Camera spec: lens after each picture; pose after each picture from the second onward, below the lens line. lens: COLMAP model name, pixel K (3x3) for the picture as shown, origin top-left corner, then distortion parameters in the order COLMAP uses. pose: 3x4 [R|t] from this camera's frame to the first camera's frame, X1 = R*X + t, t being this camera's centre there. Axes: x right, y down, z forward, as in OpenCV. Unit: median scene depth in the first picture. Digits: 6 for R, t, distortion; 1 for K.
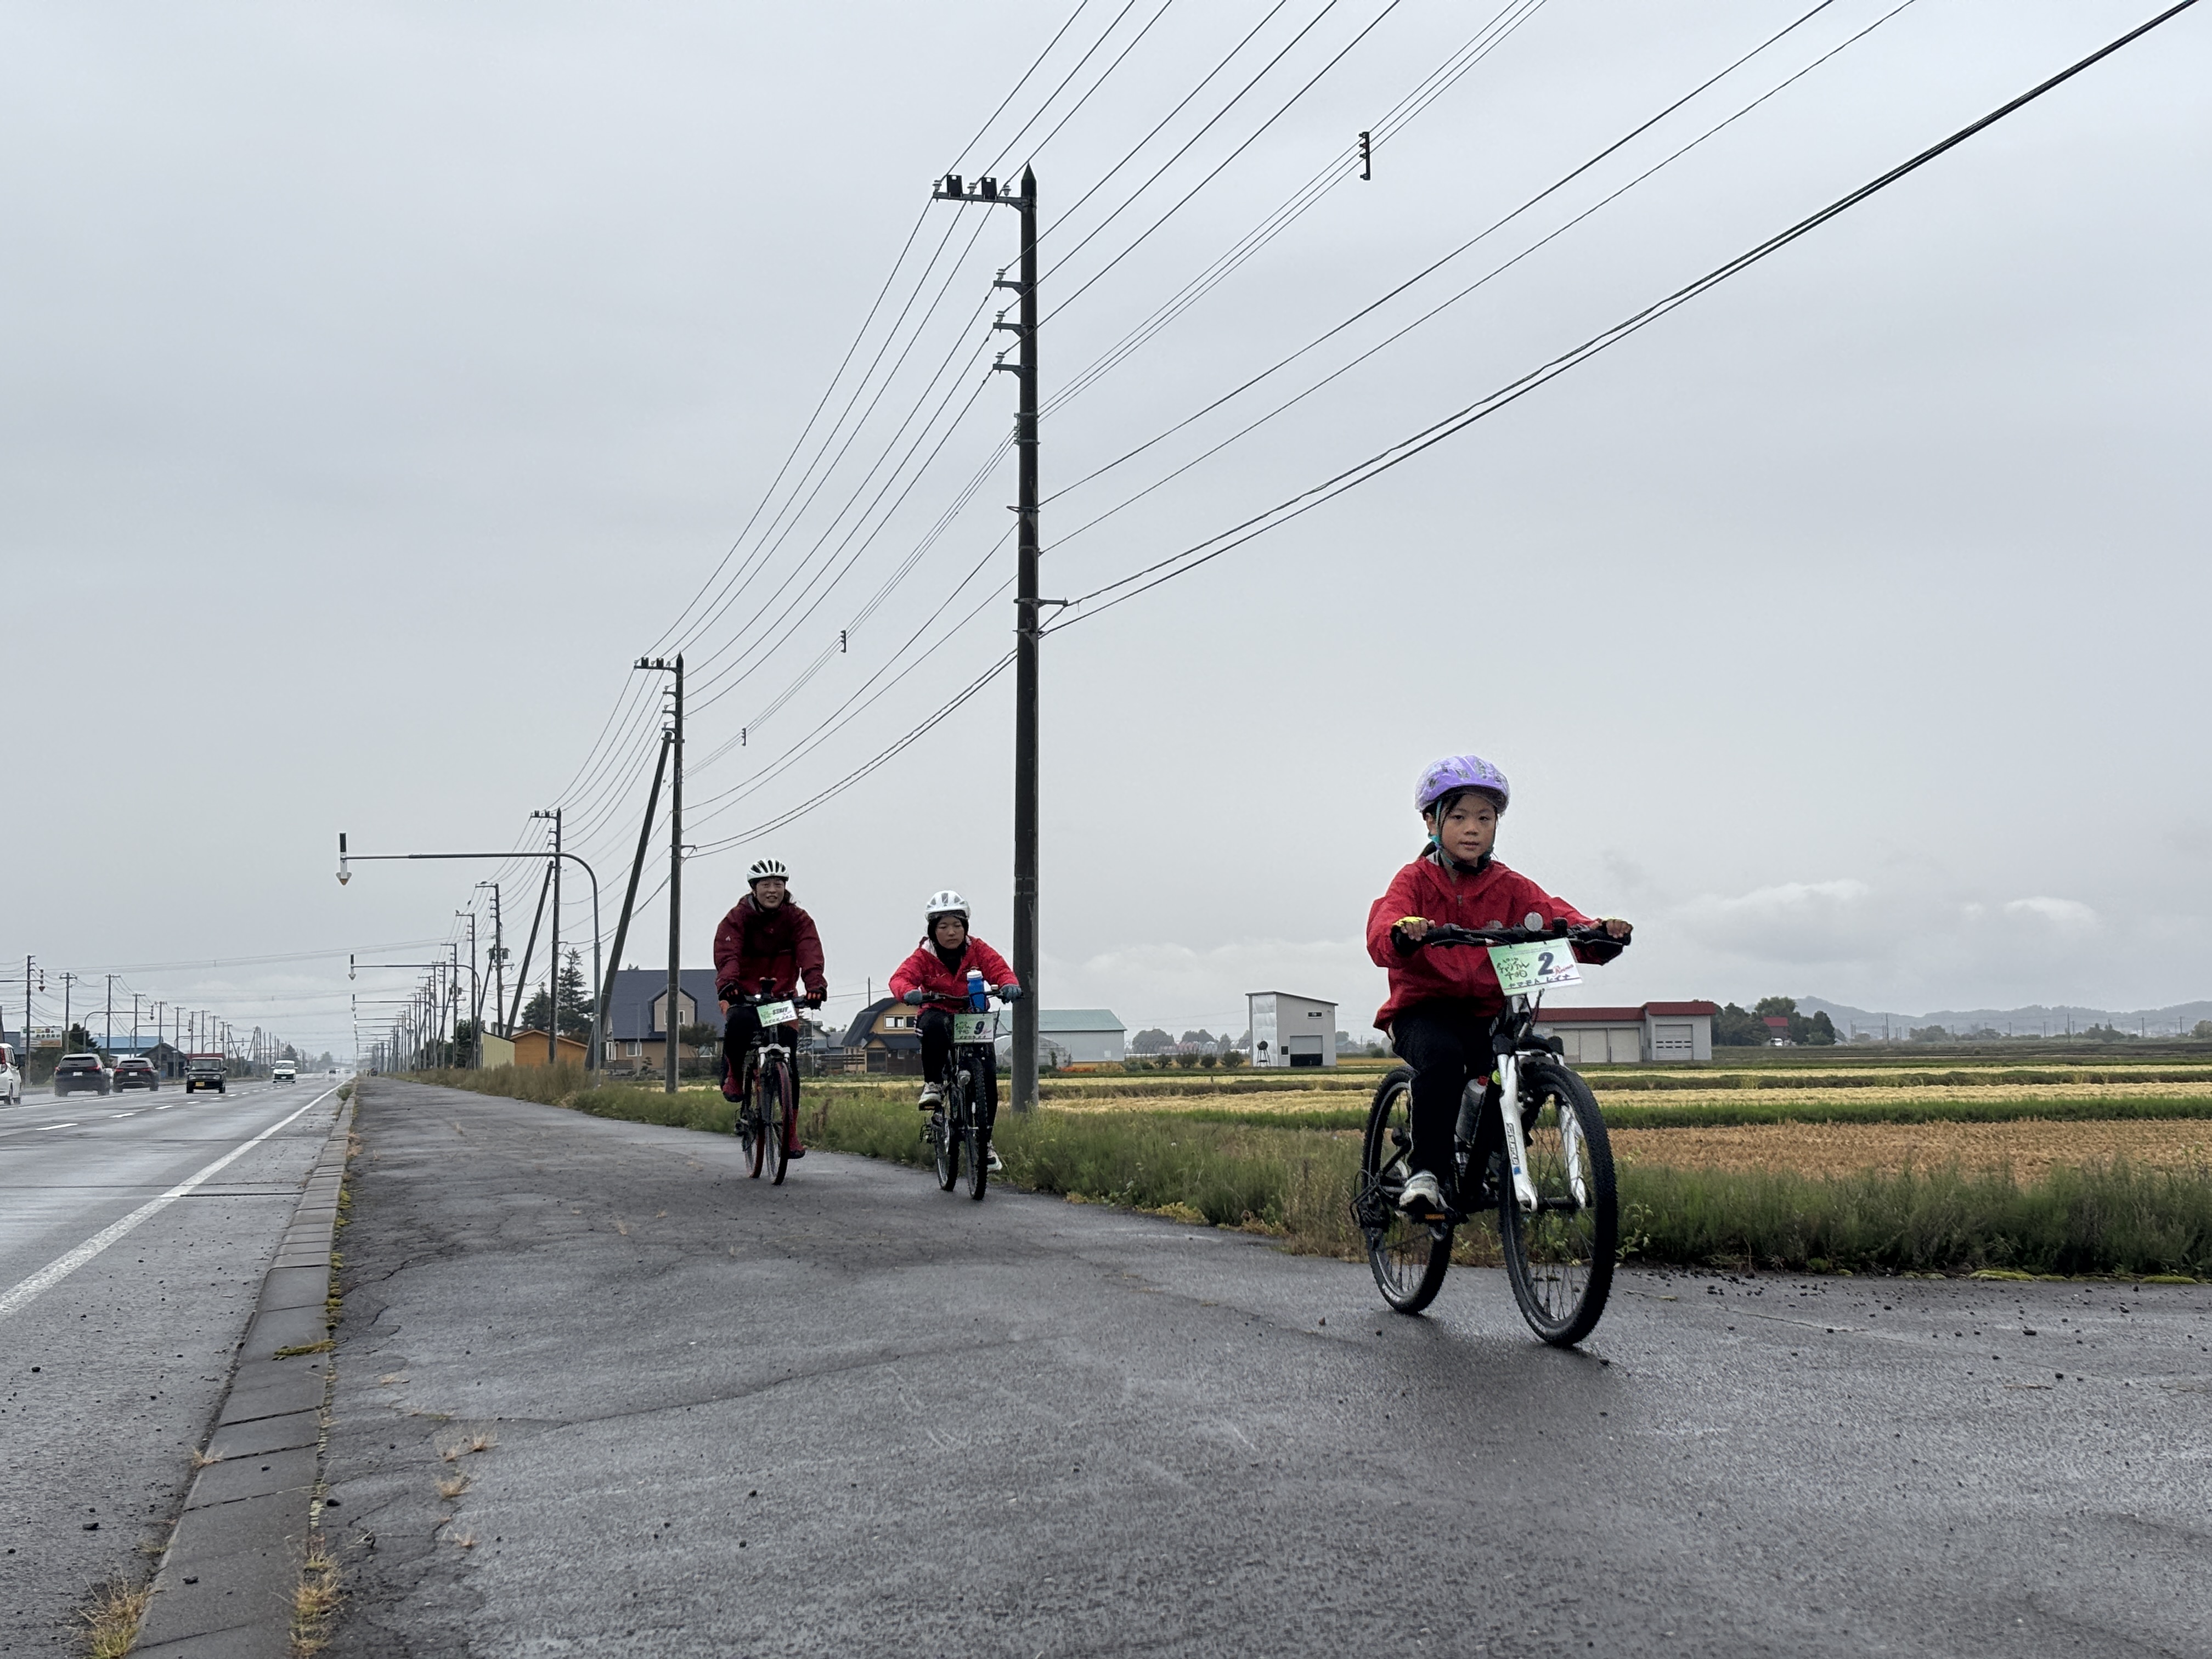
lens RADIAL K [[3351.9, 0, 1123.5], [0, 3351.9, 837.6], [0, 0, 1]] dist [0.283049, -1.071425]
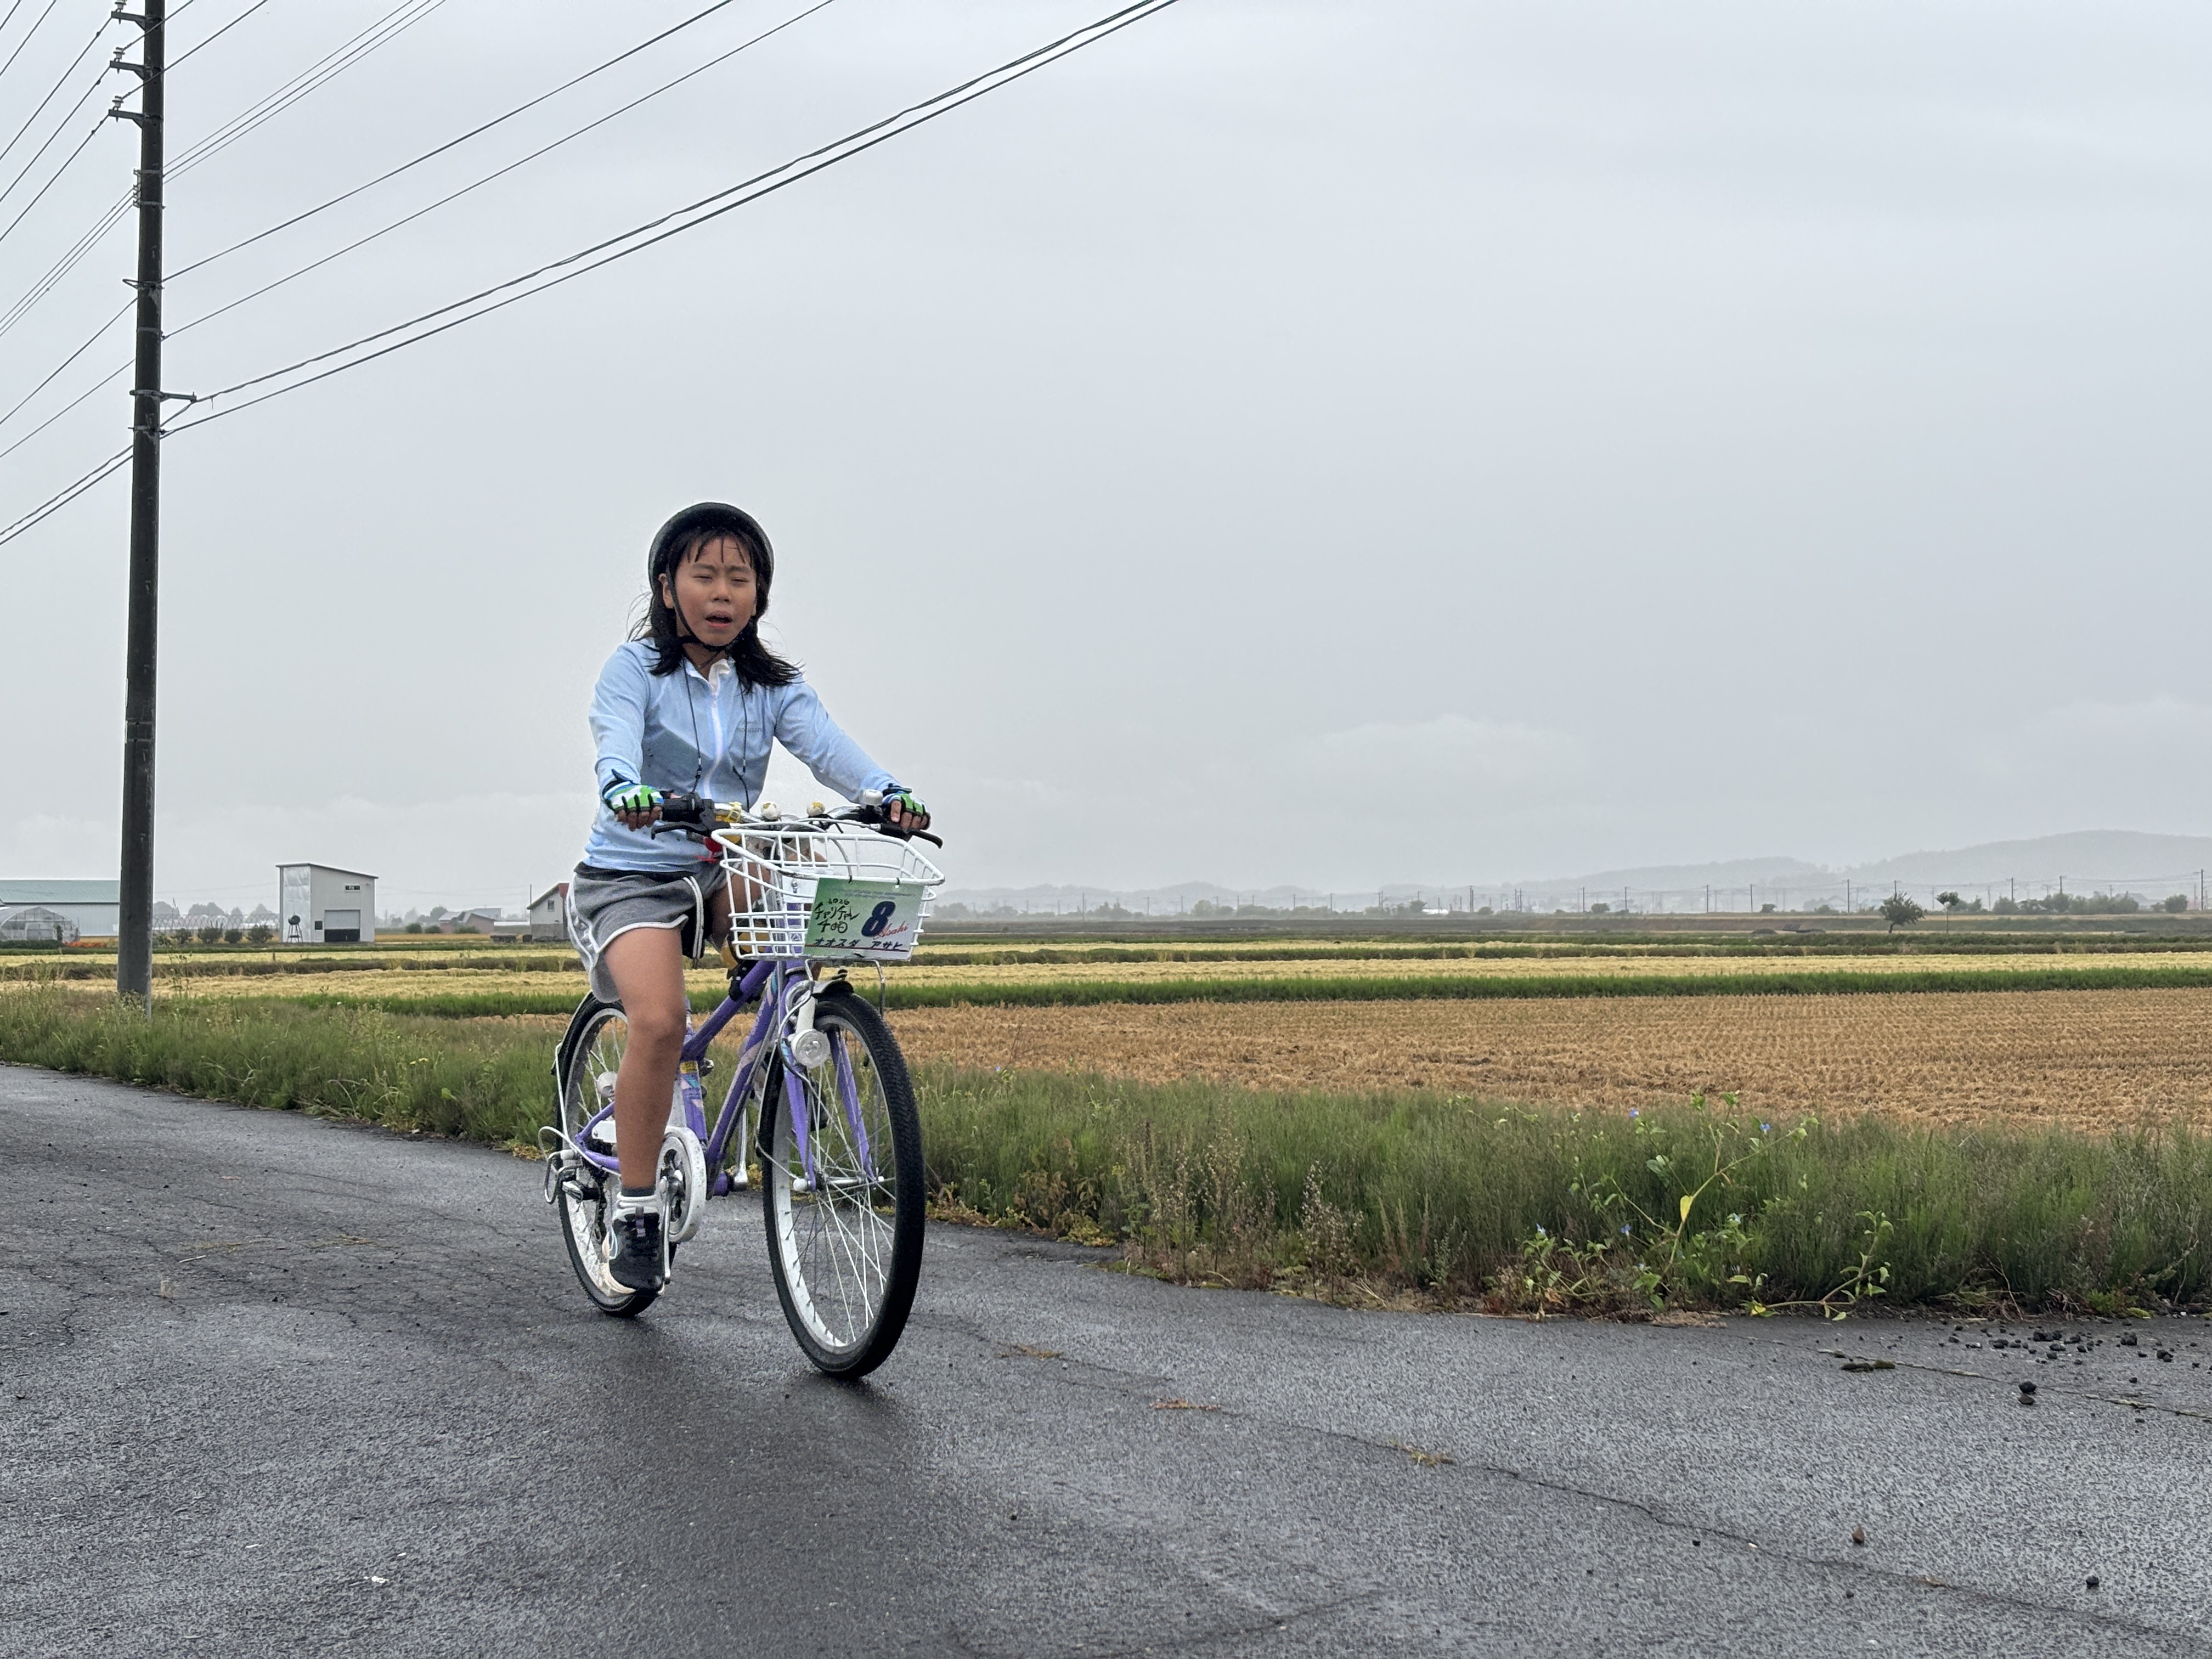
lens RADIAL K [[3325.3, 0, 1118.1], [0, 3325.3, 799.1], [0, 0, 1]] dist [0.247683, -0.986821]
pose [[0.957698, 0.019829, 0.287093, -0.046529], [-0.027060, 0.999408, 0.021241, 0.008506], [-0.286502, -0.028111, 0.957667, 0.150322]]
